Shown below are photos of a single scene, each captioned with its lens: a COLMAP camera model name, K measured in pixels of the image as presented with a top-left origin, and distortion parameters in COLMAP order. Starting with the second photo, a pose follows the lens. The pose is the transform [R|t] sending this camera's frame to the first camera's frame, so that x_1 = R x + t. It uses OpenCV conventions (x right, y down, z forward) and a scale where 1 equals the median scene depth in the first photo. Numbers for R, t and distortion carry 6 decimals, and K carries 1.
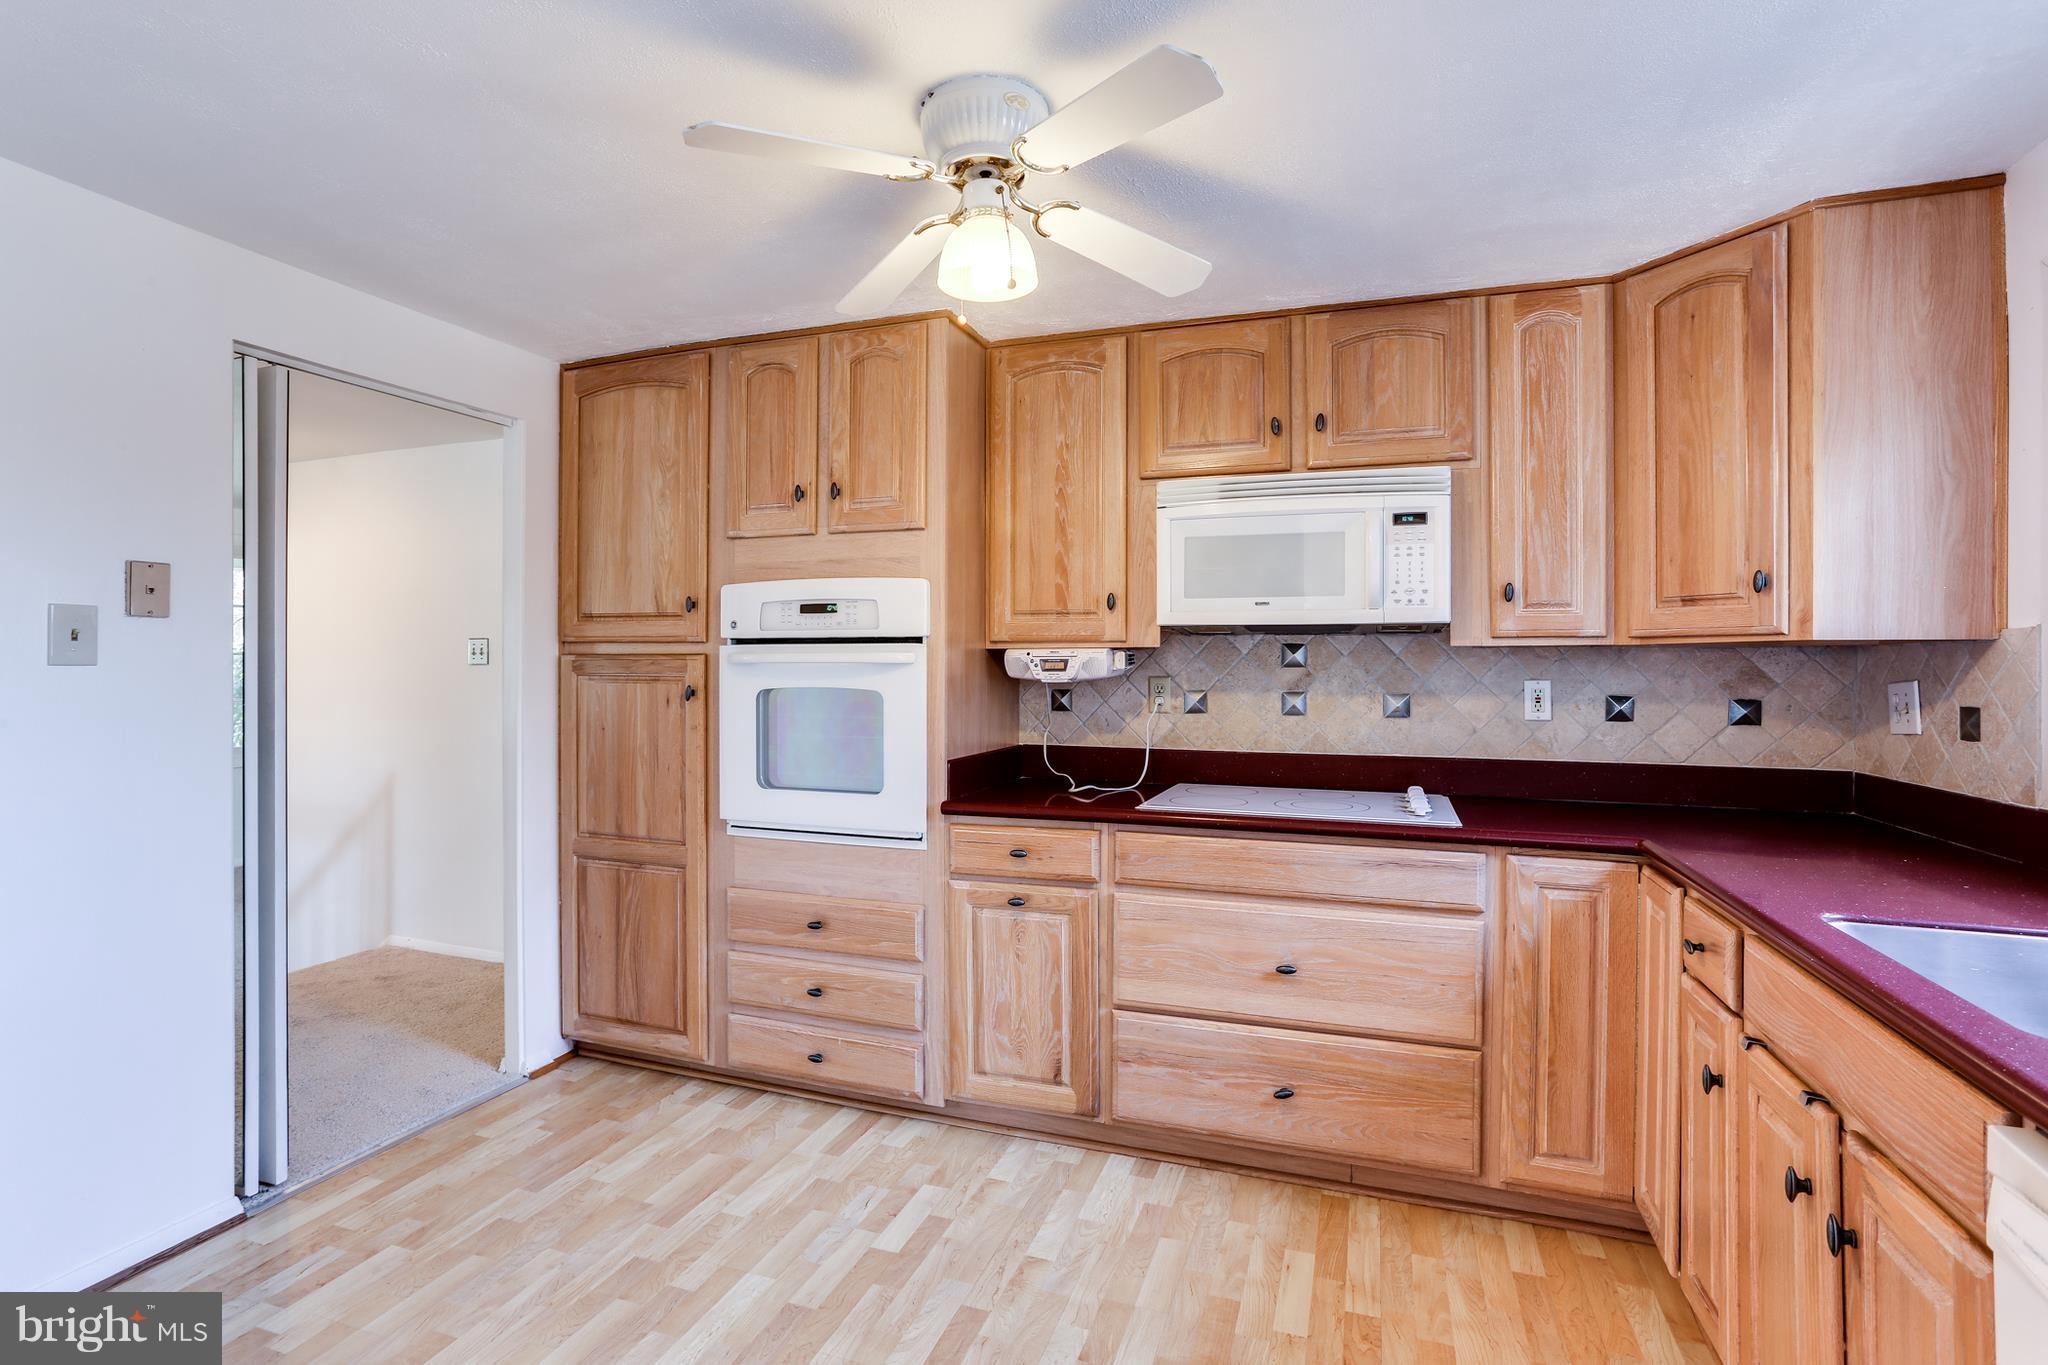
lens RADIAL K [[984.6, 0, 1021.5], [0, 984.6, 683.9], [0, 0, 1]] dist [-0.013699, 0.002579]
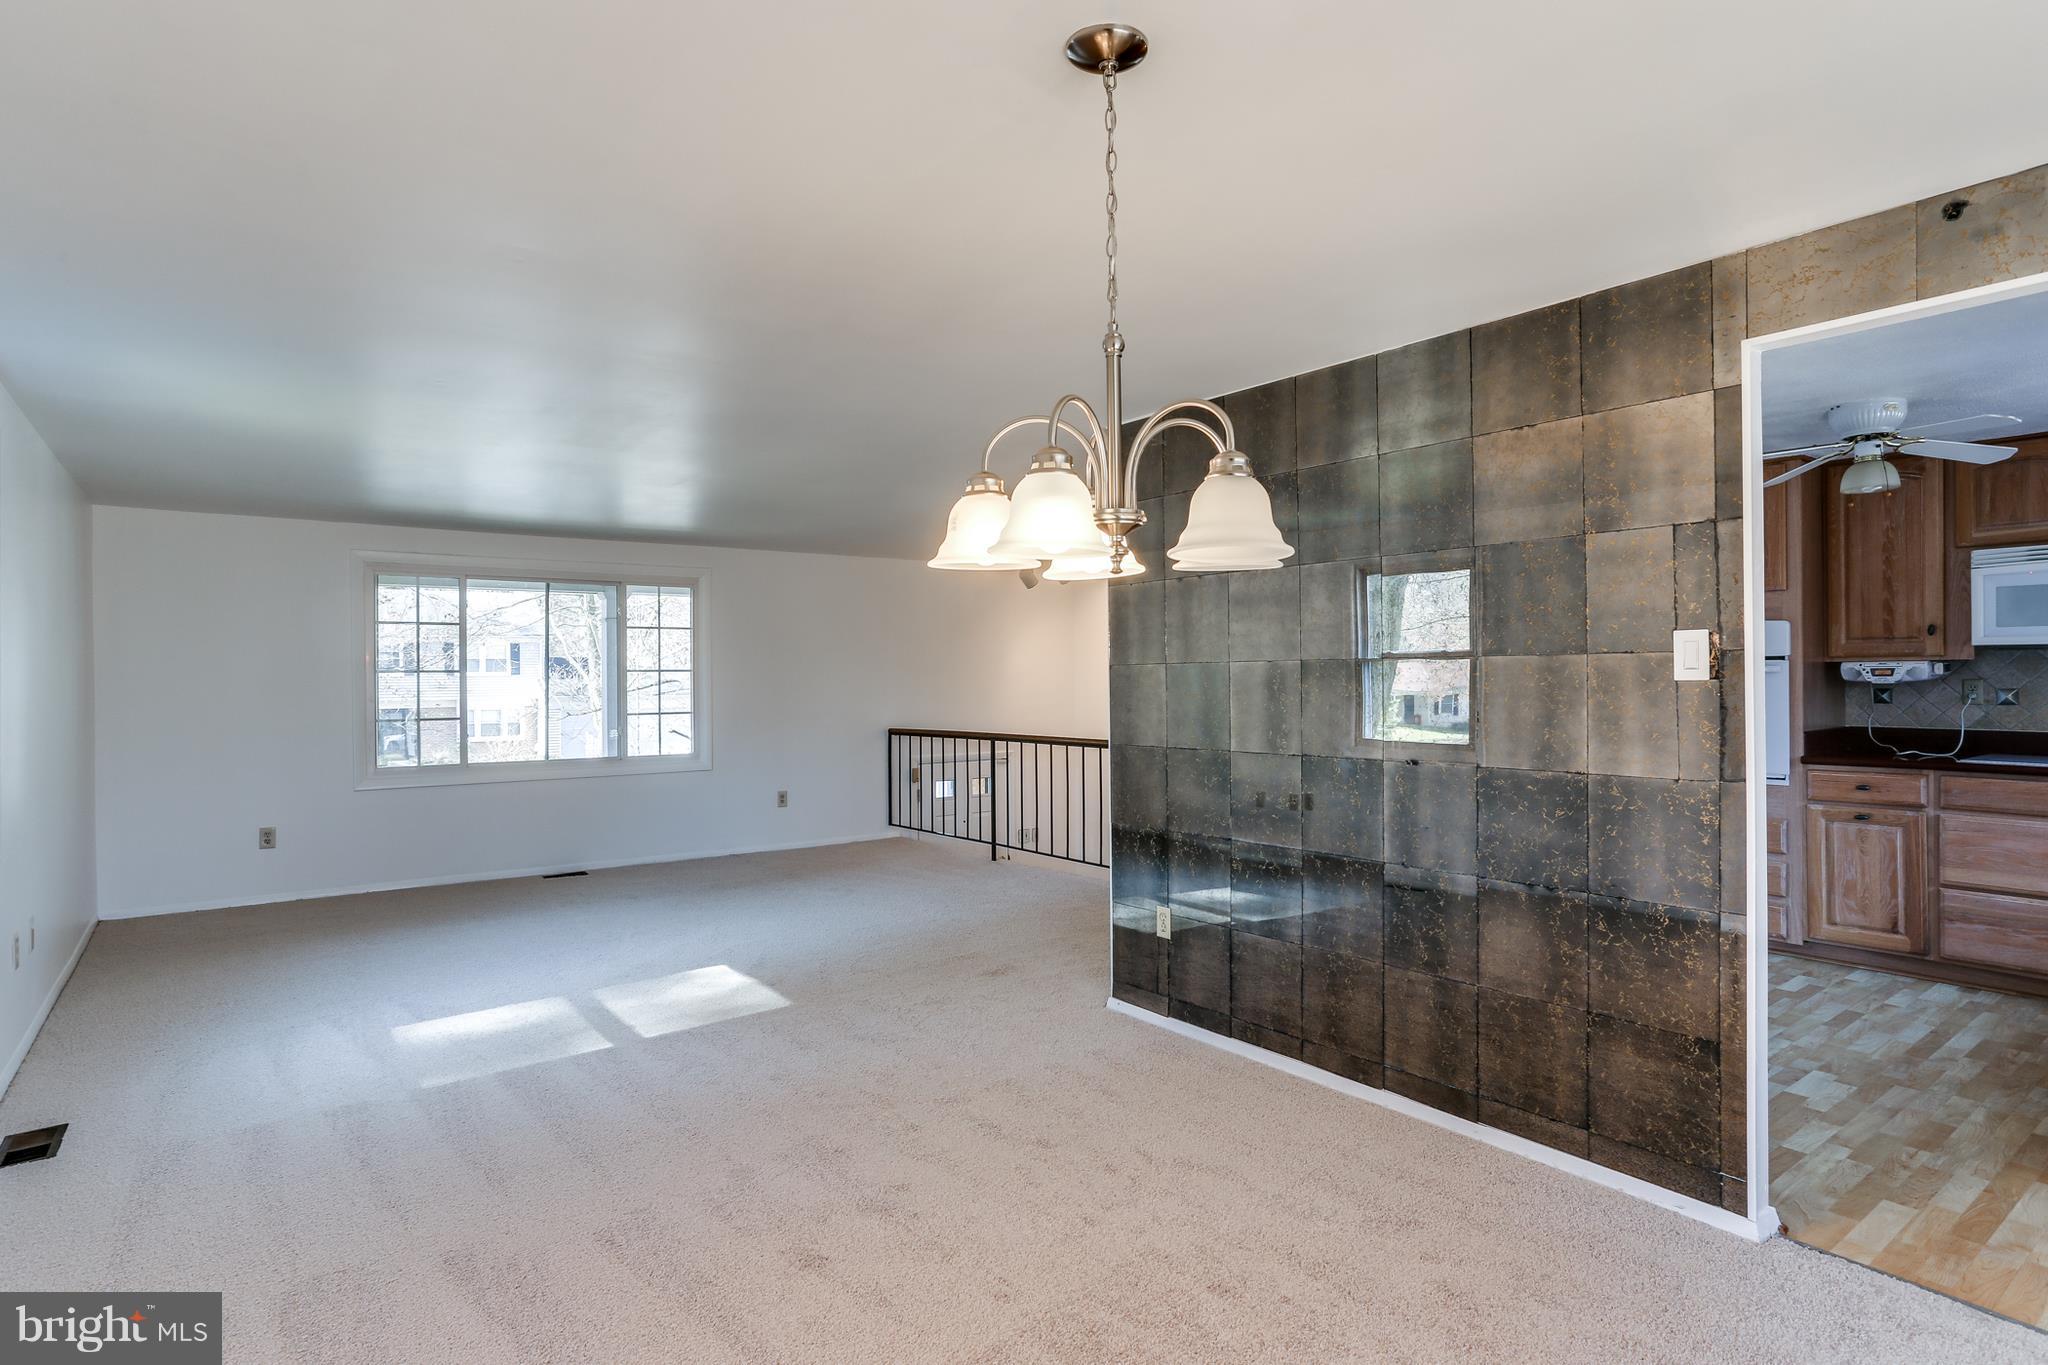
lens RADIAL K [[1047.9, 0, 1039.7], [0, 1047.9, 686.8], [0, 0, 1]] dist [-0.017778, 0.011895]
pose [[0.840459, -0.006480, -0.541836, -0.207006], [-0.000207, 0.999925, -0.012279, 0.025623], [0.541875, 0.010432, 0.840394, -1.156295]]
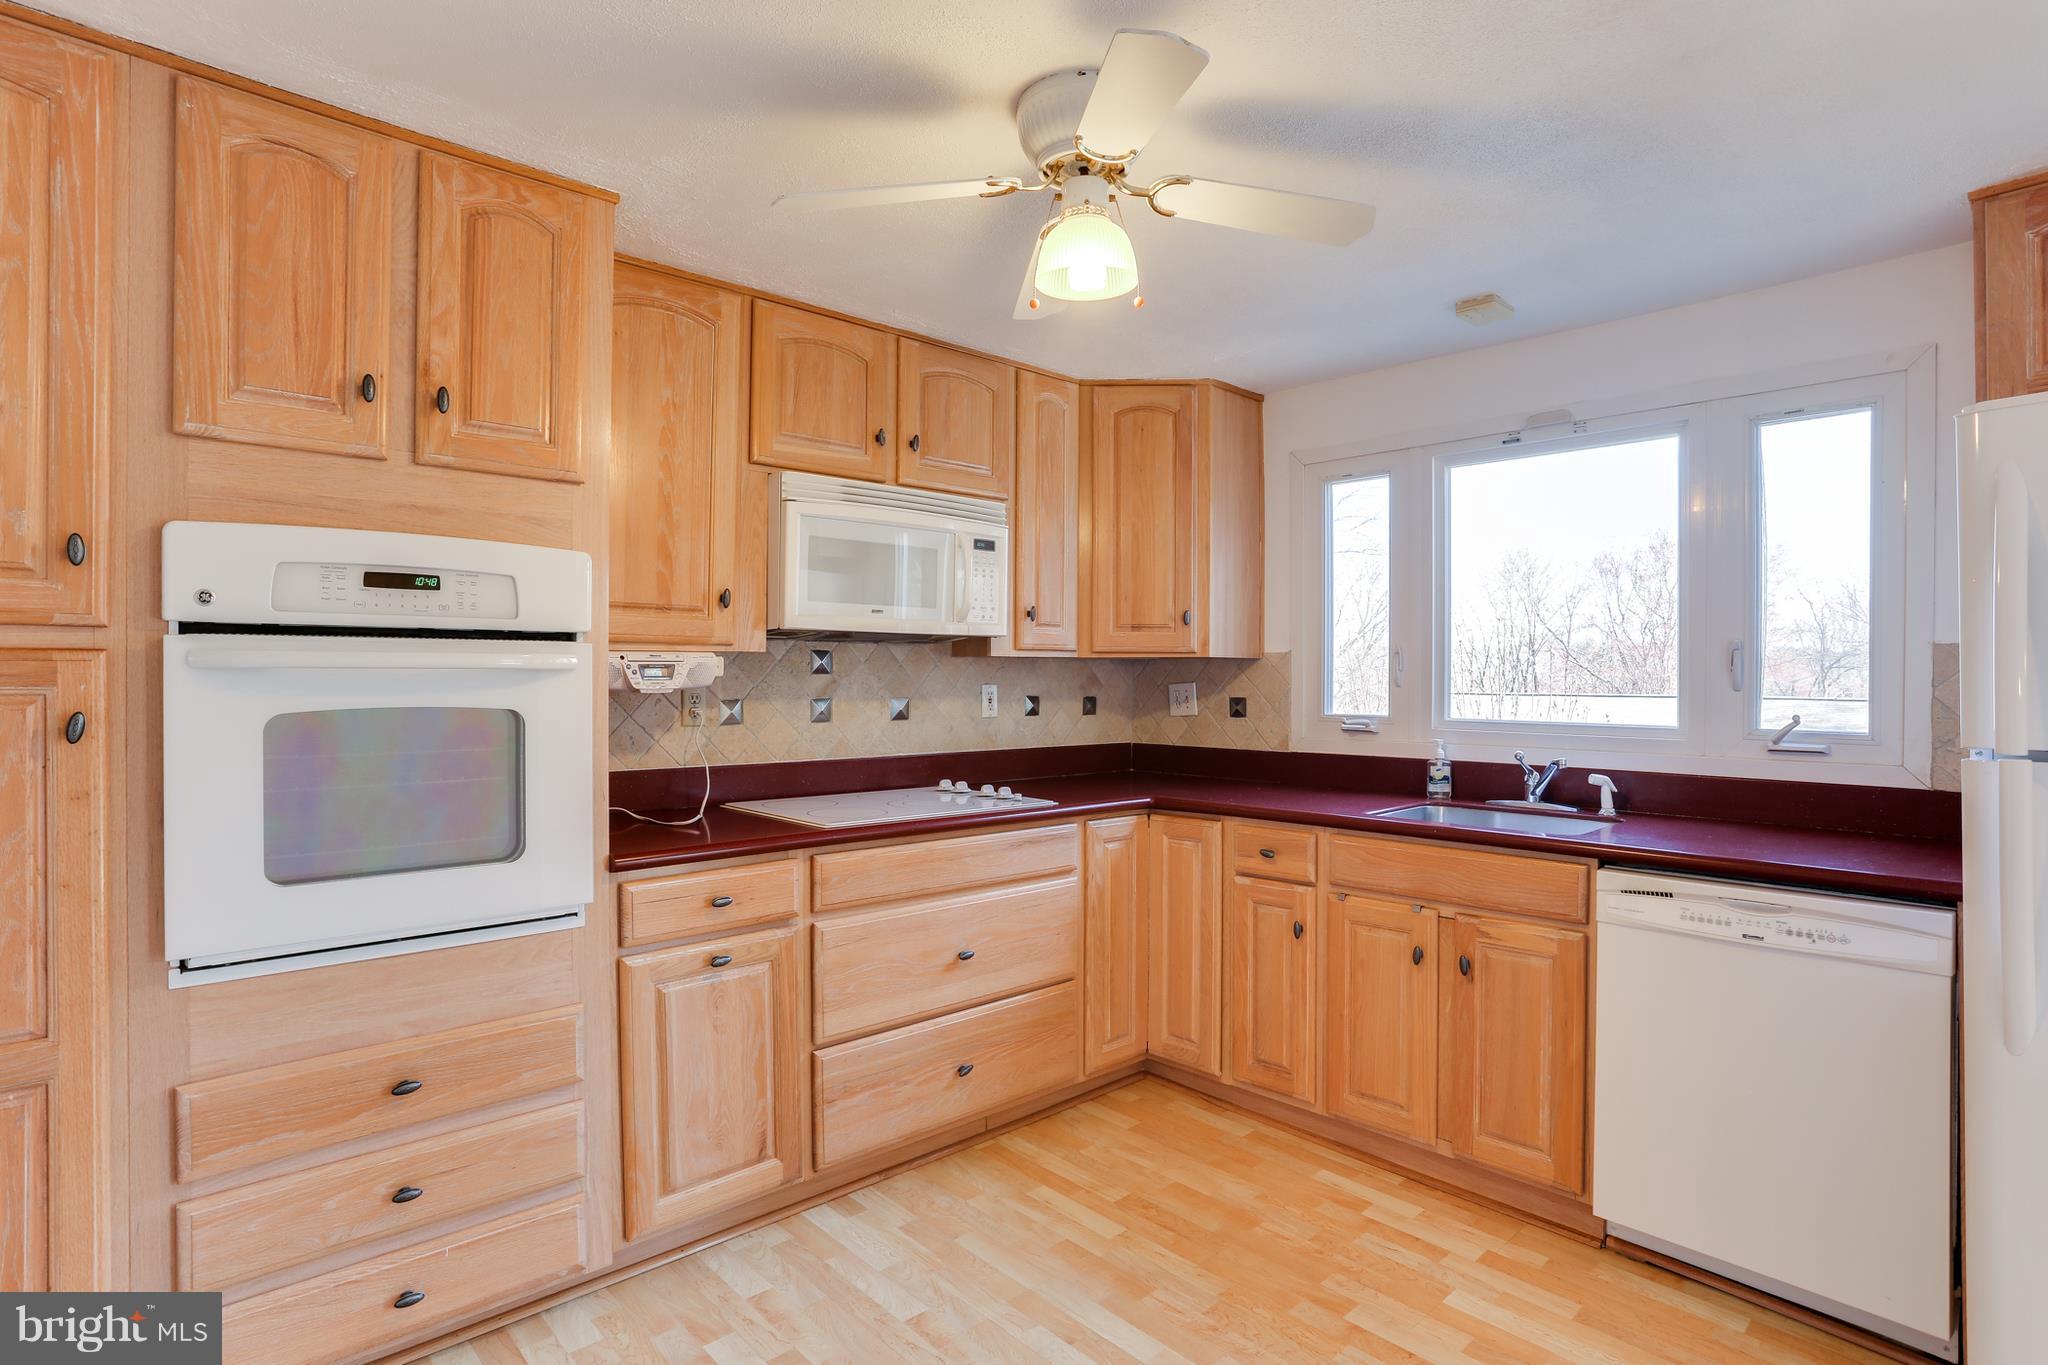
lens RADIAL K [[1047.9, 0, 1027.8], [0, 1047.9, 700.8], [0, 0, 1]] dist [-0.017778, 0.011895]
pose [[0.473104, -0.023568, 0.880691, -0.627357], [0.013412, 0.999719, 0.019548, -0.008729], [-0.880905, 0.002564, 0.473287, 0.351883]]
